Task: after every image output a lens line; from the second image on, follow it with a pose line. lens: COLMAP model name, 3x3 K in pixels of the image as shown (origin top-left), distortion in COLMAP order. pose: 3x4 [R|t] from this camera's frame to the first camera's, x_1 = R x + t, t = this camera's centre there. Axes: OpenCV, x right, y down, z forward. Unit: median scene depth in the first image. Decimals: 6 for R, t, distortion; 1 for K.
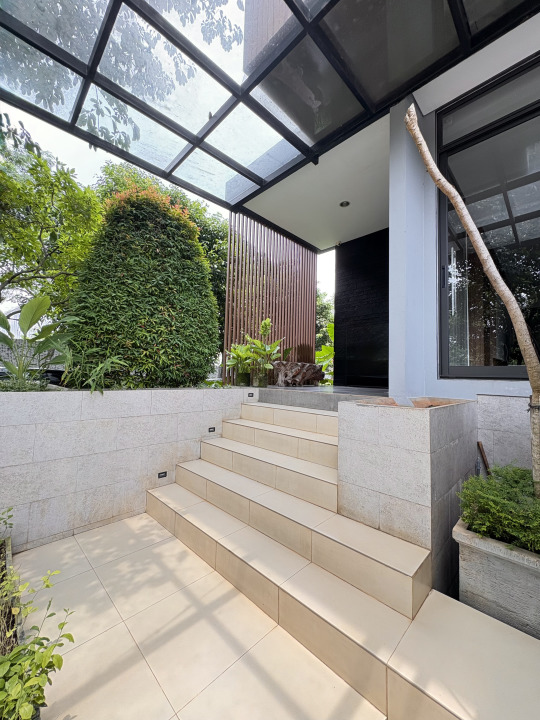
lens RADIAL K [[288.9, 0, 270.1], [0, 288.9, 359.0], [0, 0, 1]] dist [0.000323, 0.000190]
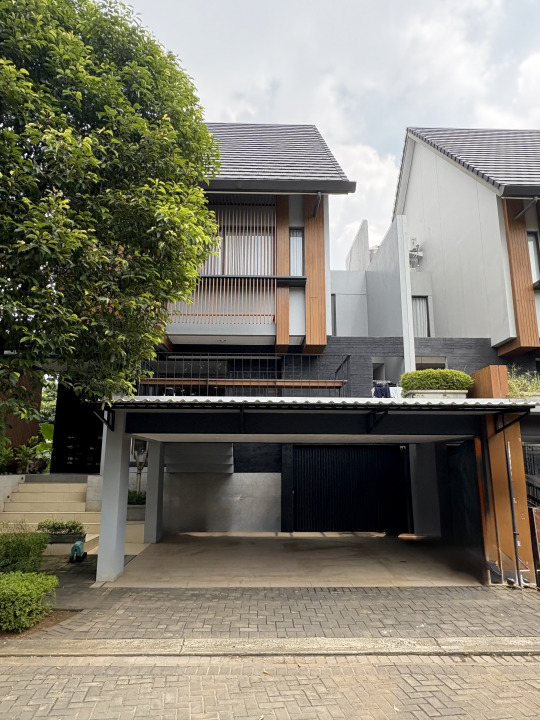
lens RADIAL K [[495.8, 0, 269.7], [0, 495.8, 357.7], [0, 0, 1]] dist [-0.017904, 0.009339]
pose [[0.687349, 0.132376, 0.714163, -1.301573], [-0.027456, 0.987284, -0.156577, -0.177437], [-0.725808, 0.088015, 0.682243, -2.268356]]
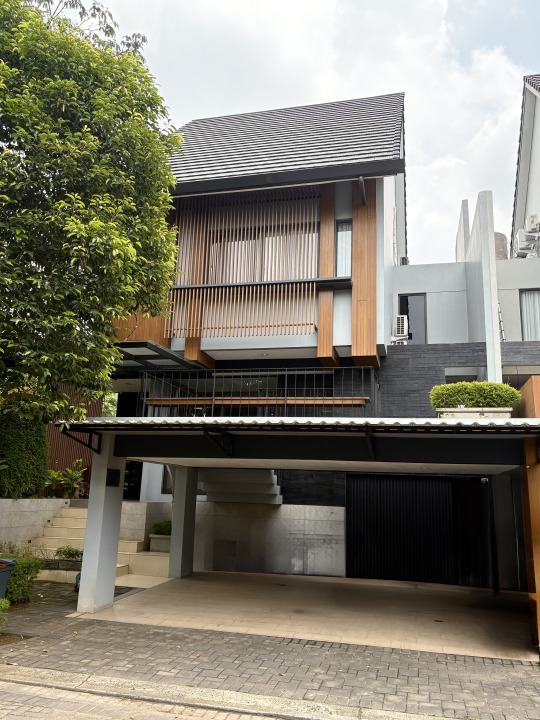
lens RADIAL K [[572.7, 0, 271.8], [0, 572.7, 361.9], [0, 0, 1]] dist [0.036982, -0.034391]
pose [[0.858920, 0.120535, 0.497722, -0.838476], [-0.042297, 0.985283, -0.165617, -0.191311], [-0.510359, 0.121199, 0.851378, -2.715491]]
